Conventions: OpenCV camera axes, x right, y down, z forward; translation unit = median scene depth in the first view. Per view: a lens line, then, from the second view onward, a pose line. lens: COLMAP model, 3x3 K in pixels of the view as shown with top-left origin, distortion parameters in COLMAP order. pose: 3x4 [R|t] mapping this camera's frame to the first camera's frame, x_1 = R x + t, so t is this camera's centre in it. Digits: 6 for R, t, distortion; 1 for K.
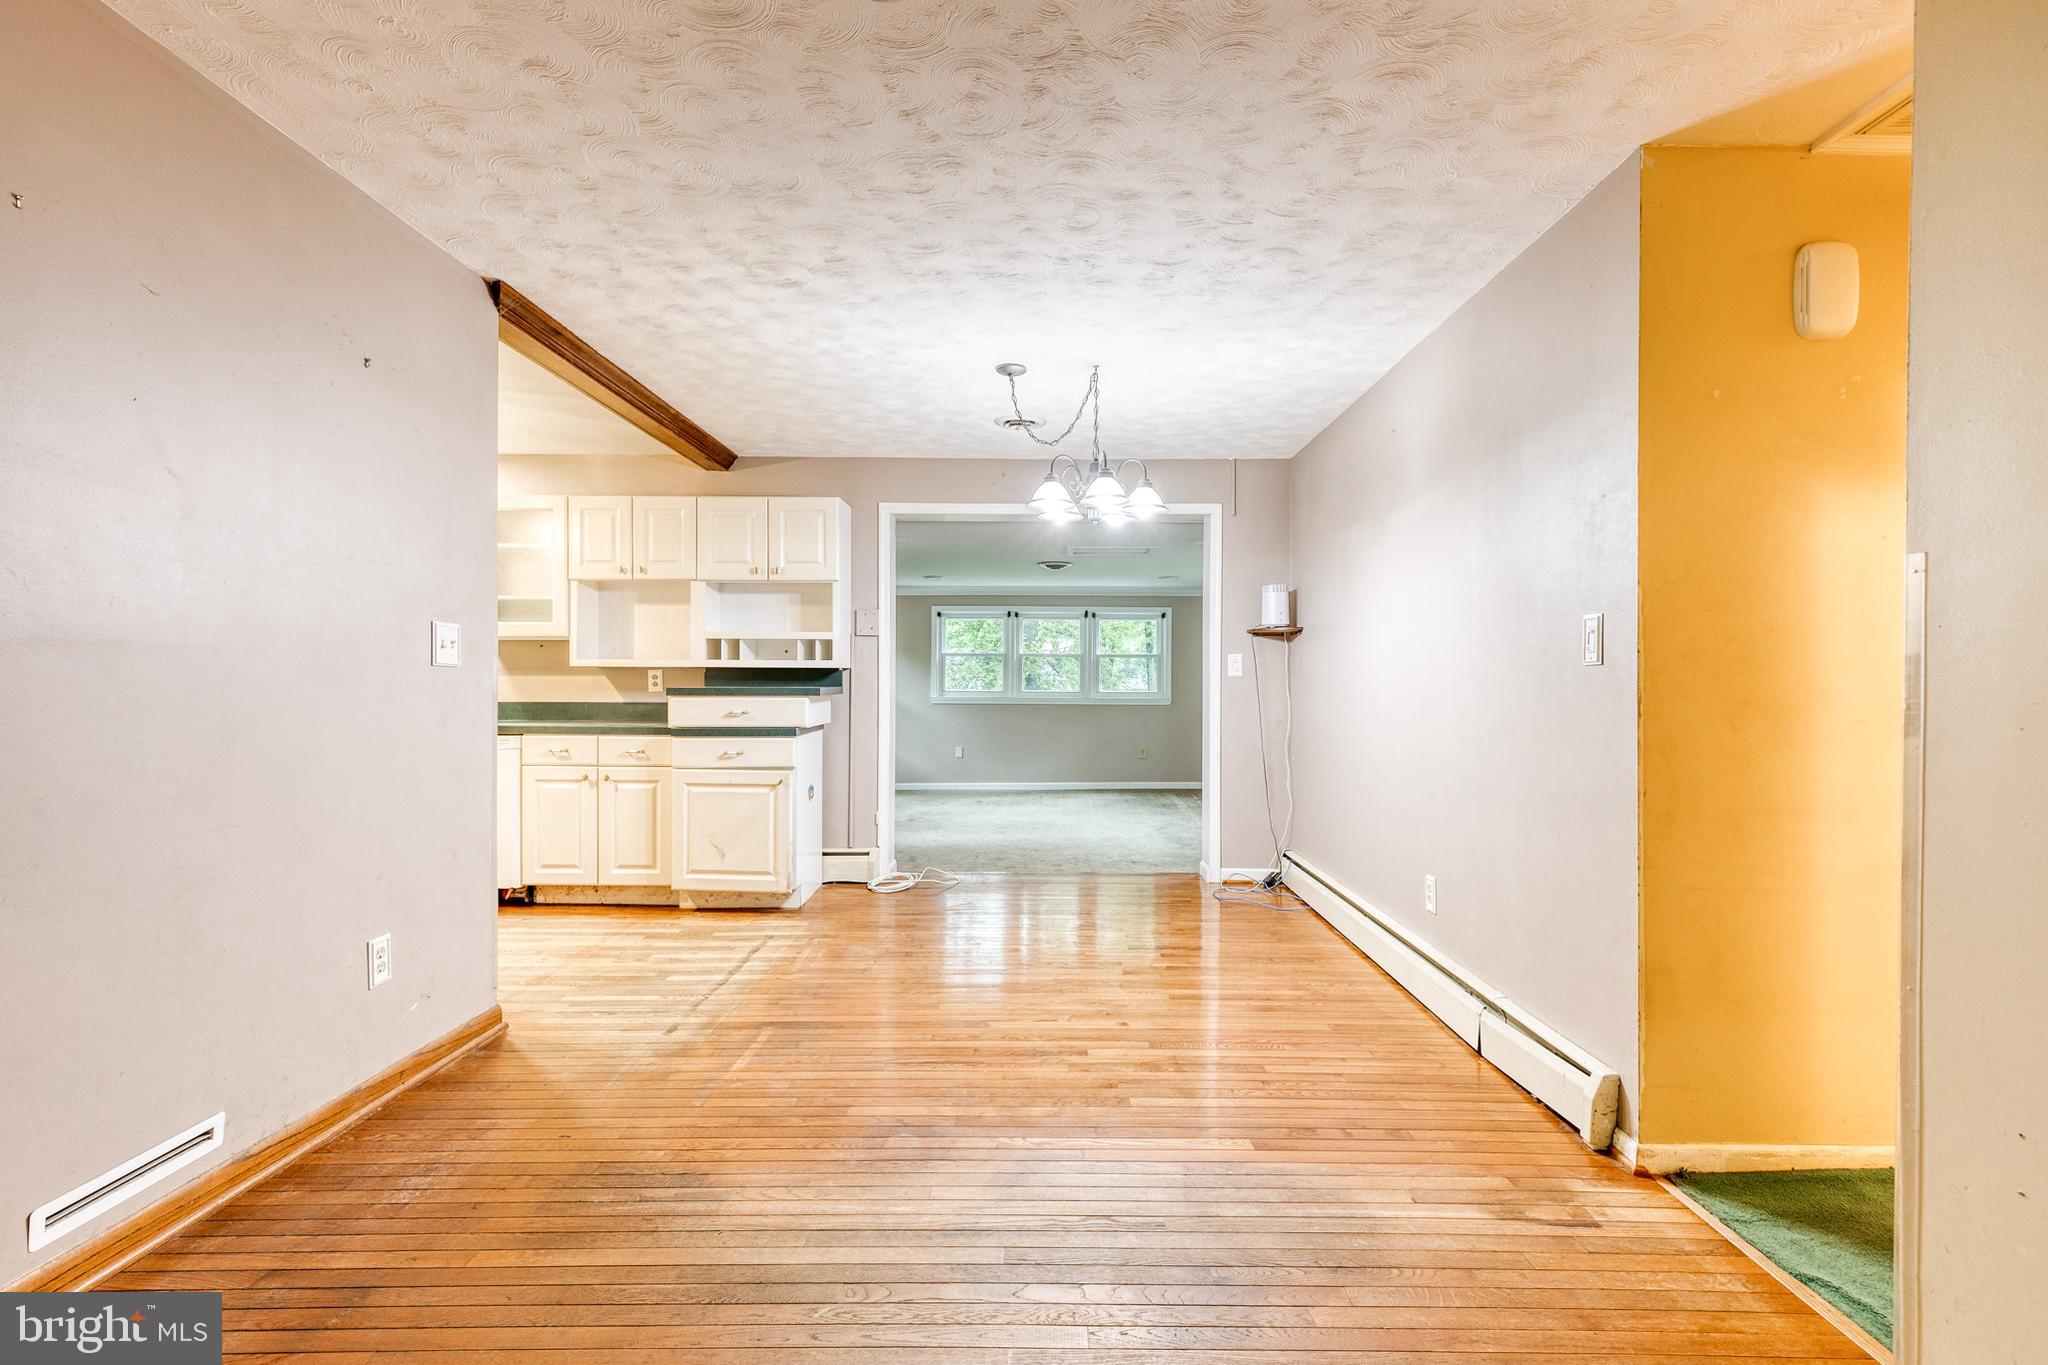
lens RADIAL K [[929.0, 0, 1039.2], [0, 929.0, 687.8], [0, 0, 1]] dist [0.002449, -0.000222]
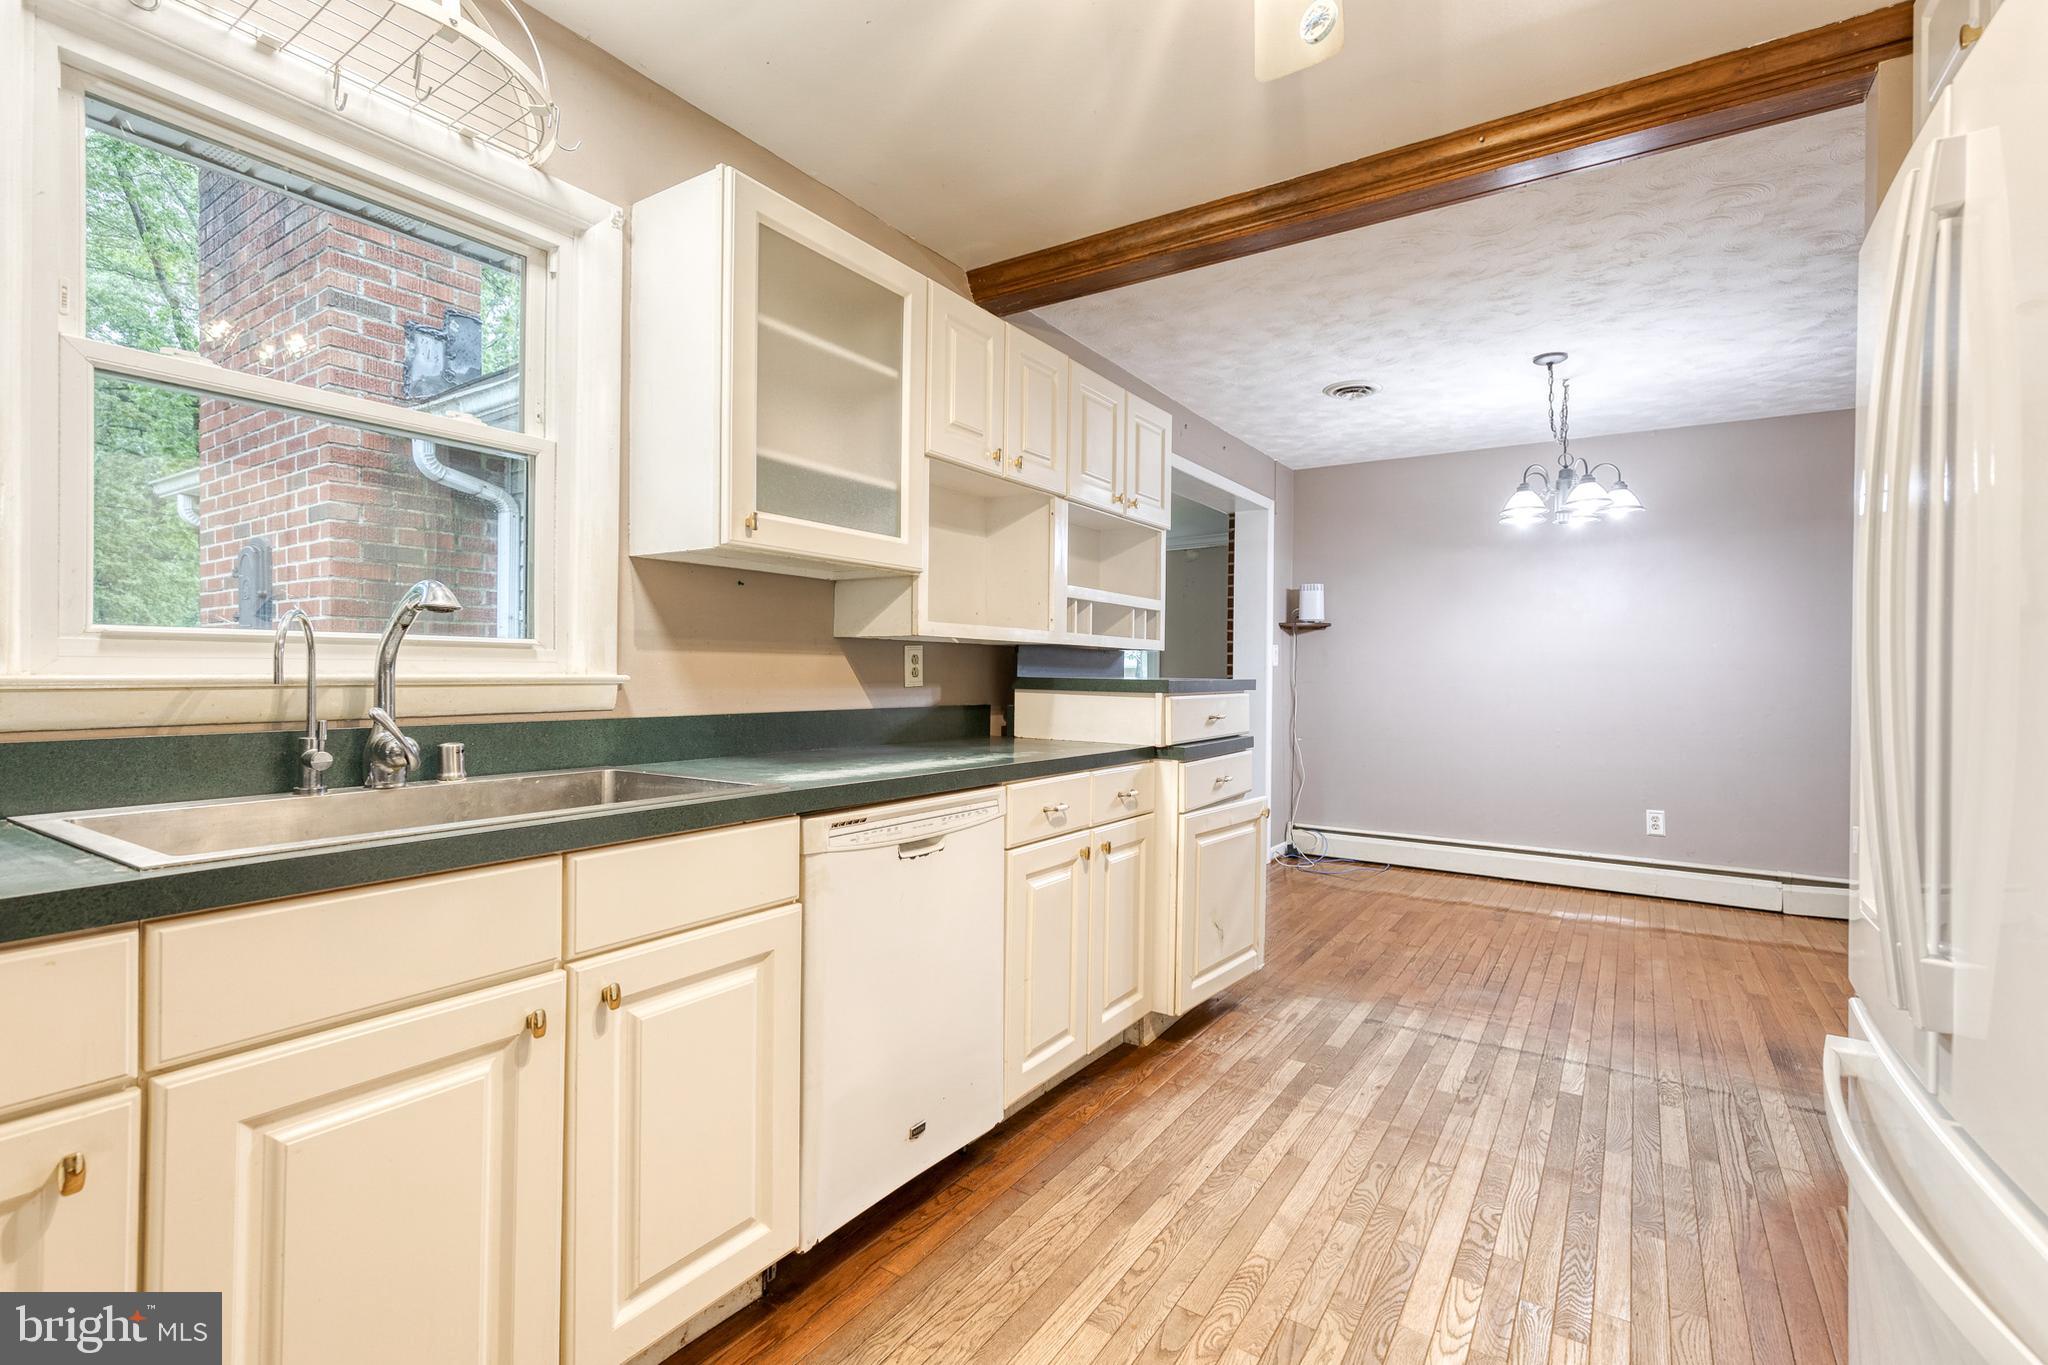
lens RADIAL K [[929.0, 0, 1024.4], [0, 929.0, 671.1], [0, 0, 1]] dist [0.002449, -0.000222]
pose [[0.542783, 0.003067, 0.839867, -1.163342], [-0.002273, 0.999995, -0.002182, -0.005180], [-0.839870, -0.000724, 0.542788, 0.922032]]
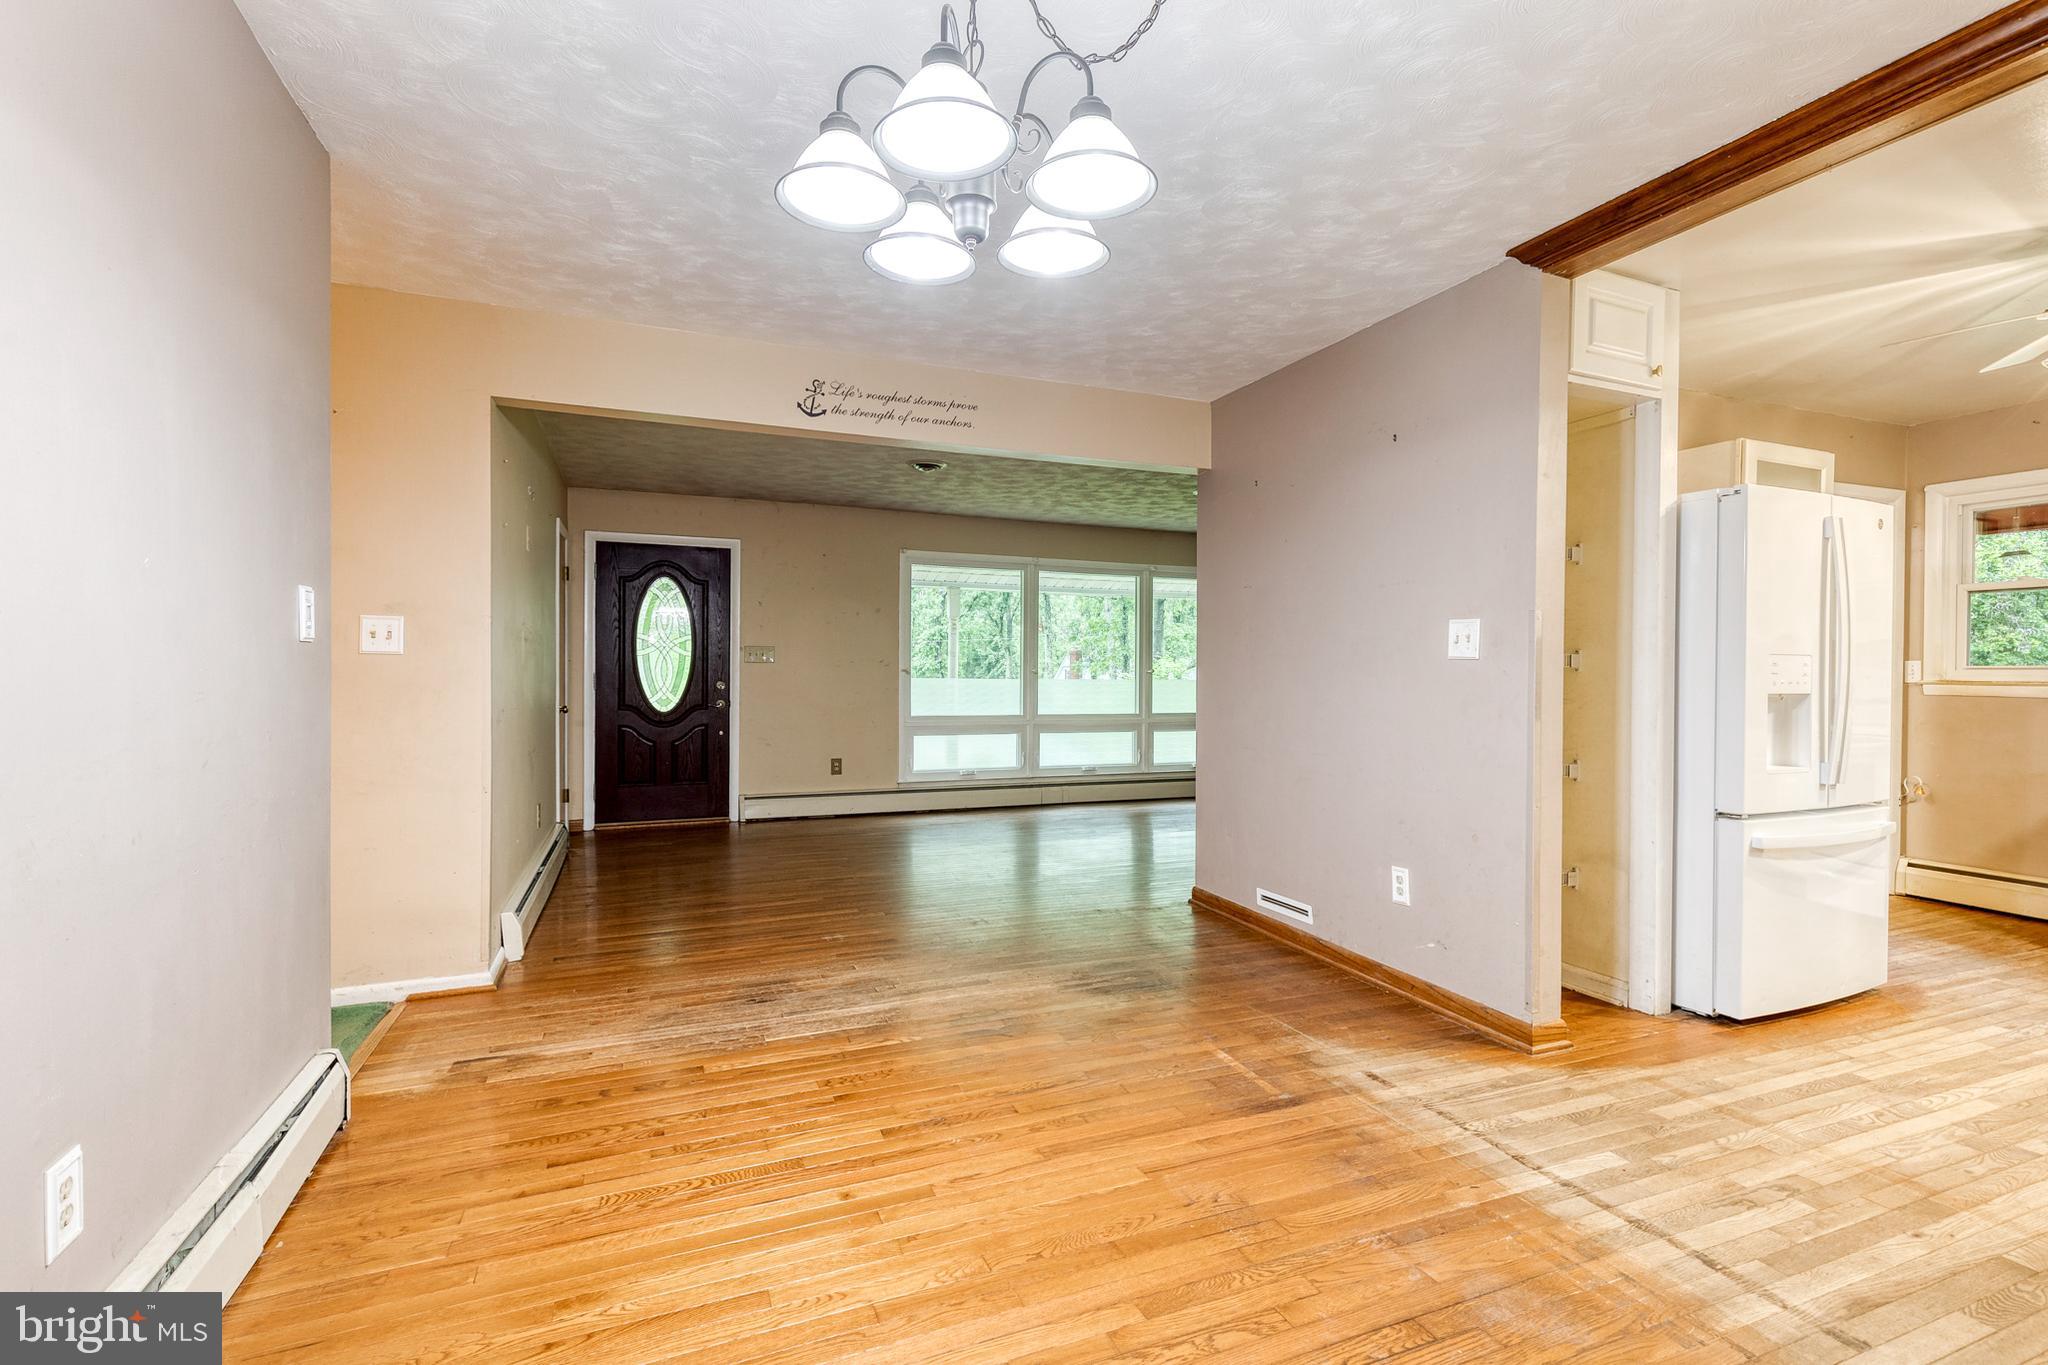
lens RADIAL K [[929.0, 0, 1052.7], [0, 929.0, 683.9], [0, 0, 1]] dist [0.002449, -0.000222]
pose [[-0.918386, -0.004521, -0.395660, 0.175900], [-0.009379, 0.999903, 0.010344, 0.000155], [0.395575, 0.013211, -0.918339, 1.345258]]
